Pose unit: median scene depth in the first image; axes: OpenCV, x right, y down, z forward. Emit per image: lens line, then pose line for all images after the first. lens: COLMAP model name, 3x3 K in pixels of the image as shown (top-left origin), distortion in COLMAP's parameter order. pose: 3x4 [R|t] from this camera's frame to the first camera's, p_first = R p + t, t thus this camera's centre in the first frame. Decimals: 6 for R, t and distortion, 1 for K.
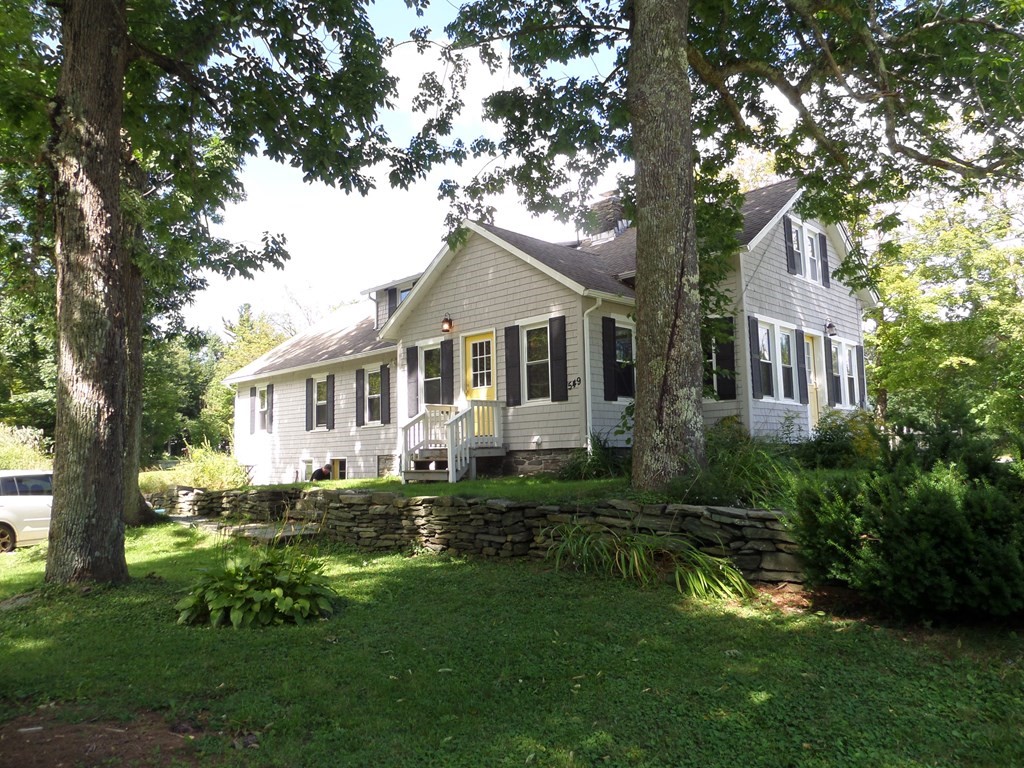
lens RADIAL K [[744.8, 0, 512.9], [0, 744.8, 384.6], [0, 0, 1]] dist [-0.023853, 0.002851]
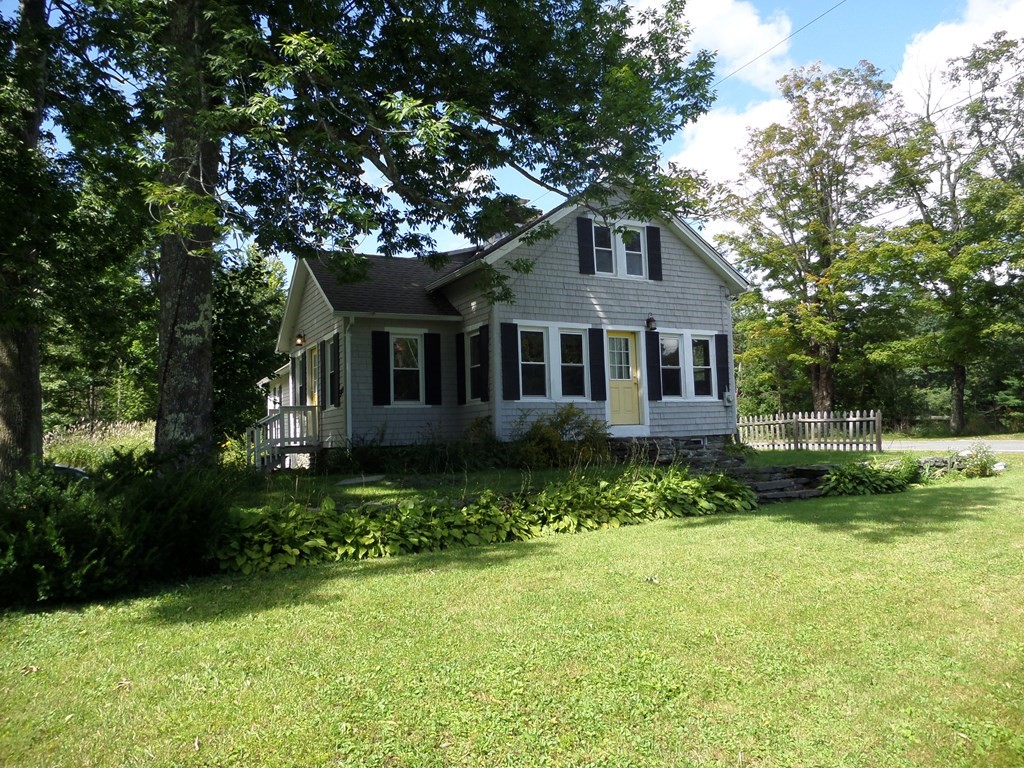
lens RADIAL K [[744.8, 0, 509.2], [0, 744.8, 381.1], [0, 0, 1]] dist [-0.023853, 0.002851]
pose [[0.949311, -0.028387, -0.313054, 0.669992], [0.037179, 0.999063, 0.022150, -0.033123], [0.312131, -0.032666, 0.949477, -0.014176]]
